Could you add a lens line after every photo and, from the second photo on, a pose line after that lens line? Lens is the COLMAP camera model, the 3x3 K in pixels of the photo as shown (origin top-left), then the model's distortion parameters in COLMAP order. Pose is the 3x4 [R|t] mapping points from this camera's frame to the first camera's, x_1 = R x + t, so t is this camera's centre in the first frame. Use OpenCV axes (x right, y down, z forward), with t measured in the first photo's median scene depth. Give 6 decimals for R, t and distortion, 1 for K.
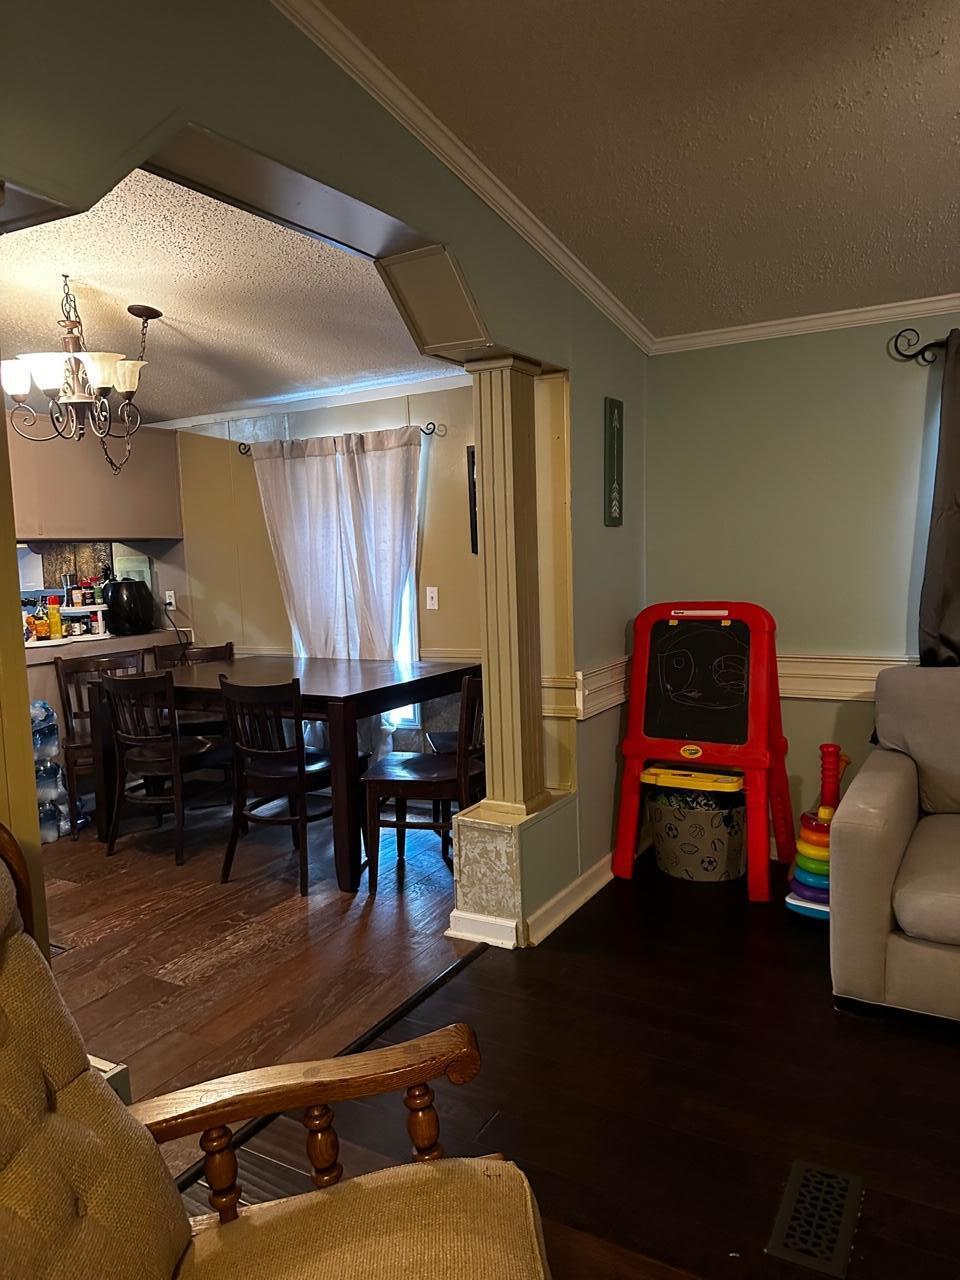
lens RADIAL K [[905.5, 0, 482.3], [0, 905.5, 642.5], [0, 0, 1]] dist [0.059588, -0.031754]
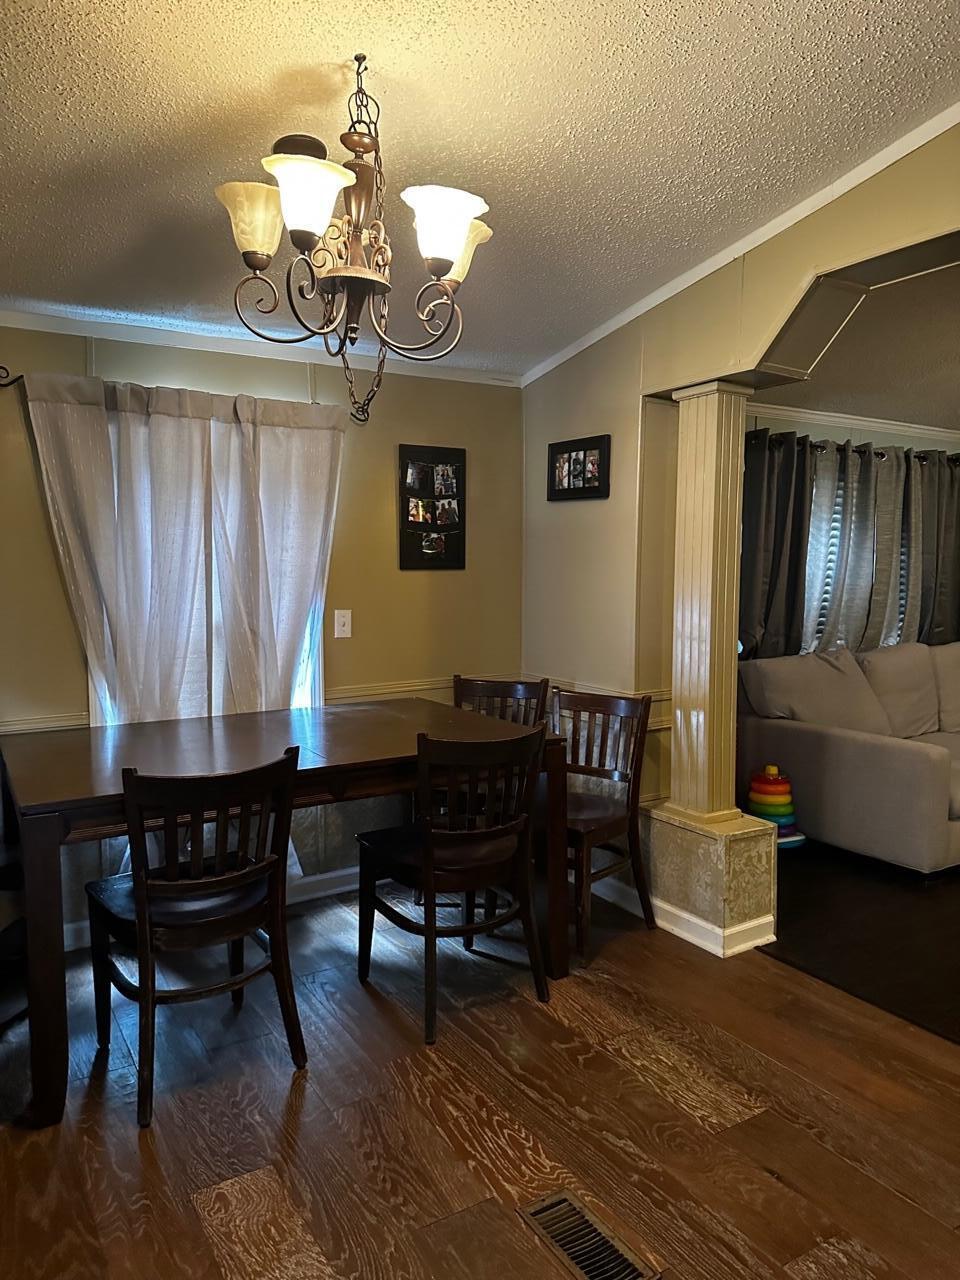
lens RADIAL K [[905.5, 0, 487.4], [0, 905.5, 636.5], [0, 0, 1]] dist [0.059588, -0.031754]
pose [[0.454263, -0.031727, 0.890303, -1.006239], [0.066939, 0.997756, 0.001401, -0.042916], [-0.888349, 0.058960, 0.455367, 0.742705]]
